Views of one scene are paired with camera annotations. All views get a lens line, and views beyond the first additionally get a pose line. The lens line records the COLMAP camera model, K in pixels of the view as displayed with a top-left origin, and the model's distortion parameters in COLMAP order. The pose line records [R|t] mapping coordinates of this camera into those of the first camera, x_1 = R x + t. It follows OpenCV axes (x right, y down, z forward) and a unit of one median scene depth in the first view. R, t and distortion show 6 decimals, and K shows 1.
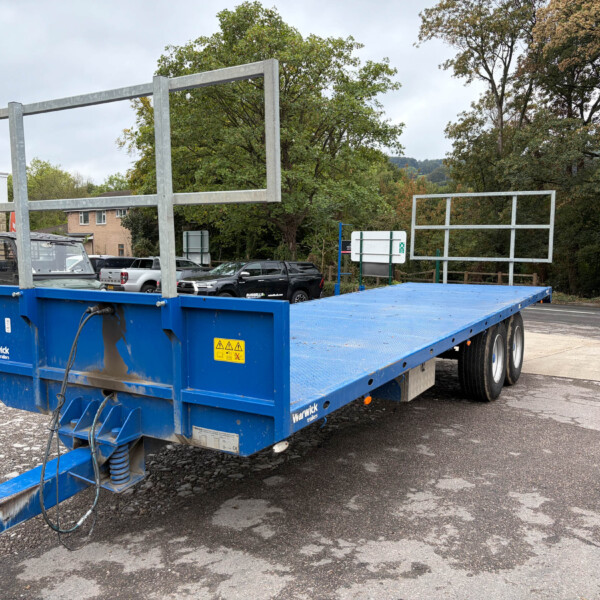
lens RADIAL K [[619.0, 0, 299.5], [0, 619.0, 295.9], [0, 0, 1]] dist [0.047514, -0.045646]
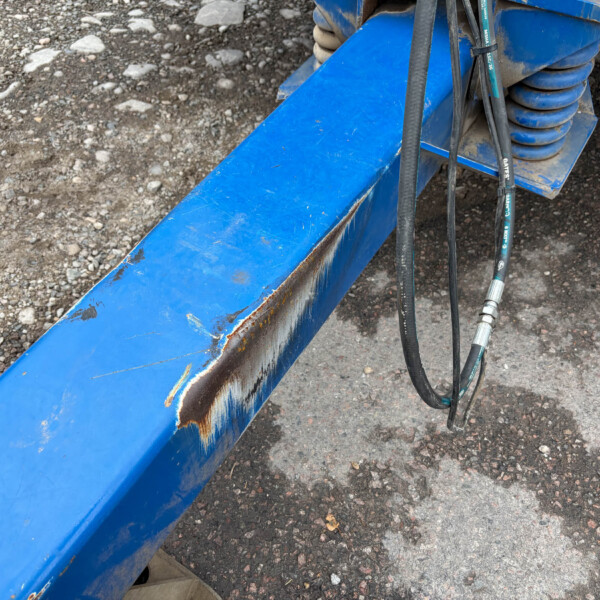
lens RADIAL K [[600.3, 0, 300.0], [0, 600.3, 300.0], [0, 0, 1]] dist [0.001215, -0.019544]
pose [[0.999499, 0.027649, -0.015425, -0.188870], [-0.009259, 0.721158, 0.692709, 0.078204], [0.030276, -0.692219, 0.721052, 0.365136]]
